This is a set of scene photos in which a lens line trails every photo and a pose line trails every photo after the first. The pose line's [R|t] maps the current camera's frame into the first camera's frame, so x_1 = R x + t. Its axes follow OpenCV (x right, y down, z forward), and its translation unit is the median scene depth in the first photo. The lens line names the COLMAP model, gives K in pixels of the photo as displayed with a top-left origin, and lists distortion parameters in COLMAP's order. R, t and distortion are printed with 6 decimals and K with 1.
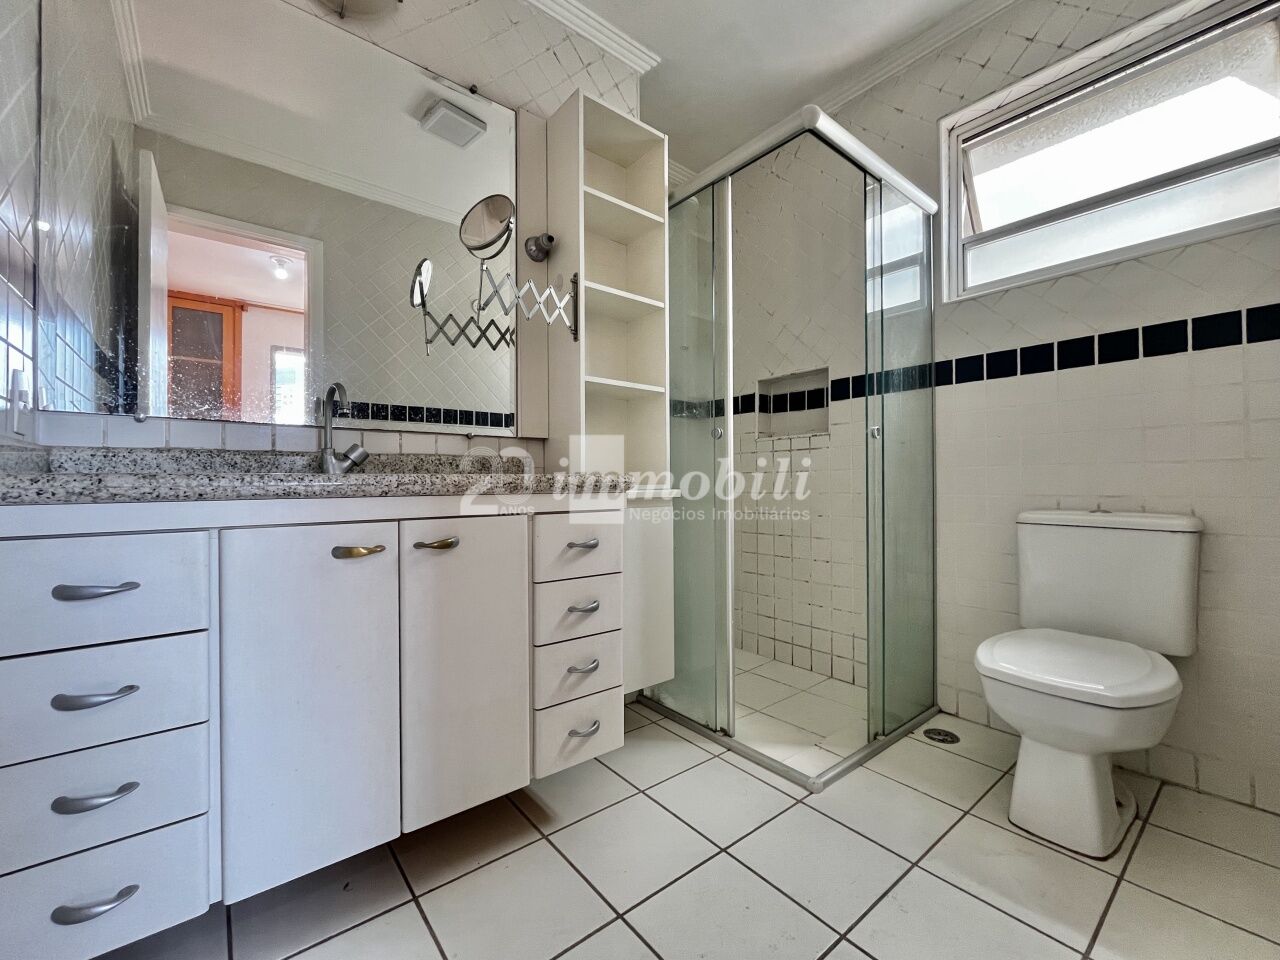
lens RADIAL K [[525.6, 0, 640.0], [0, 525.6, 480.0], [0, 0, 1]] dist [0.000018, 0.000096]
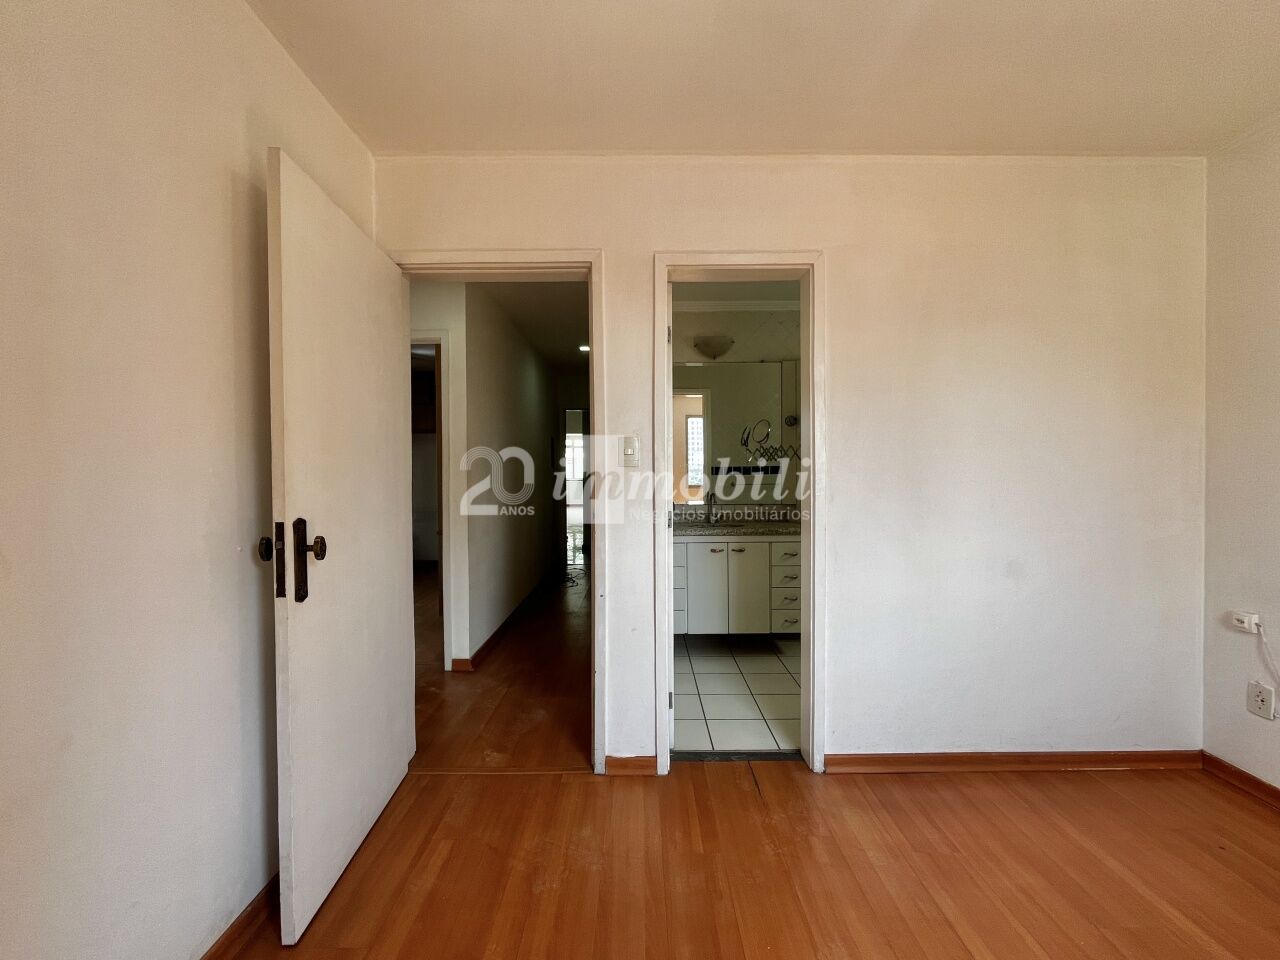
lens RADIAL K [[525.6, 0, 640.0], [0, 525.6, 480.0], [0, 0, 1]] dist [0.000018, 0.000096]
pose [[0.774386, 0.009572, -0.632641, 1.120524], [0.007201, 0.999687, 0.023940, -0.369407], [0.632672, -0.023095, 0.774075, -1.779799]]
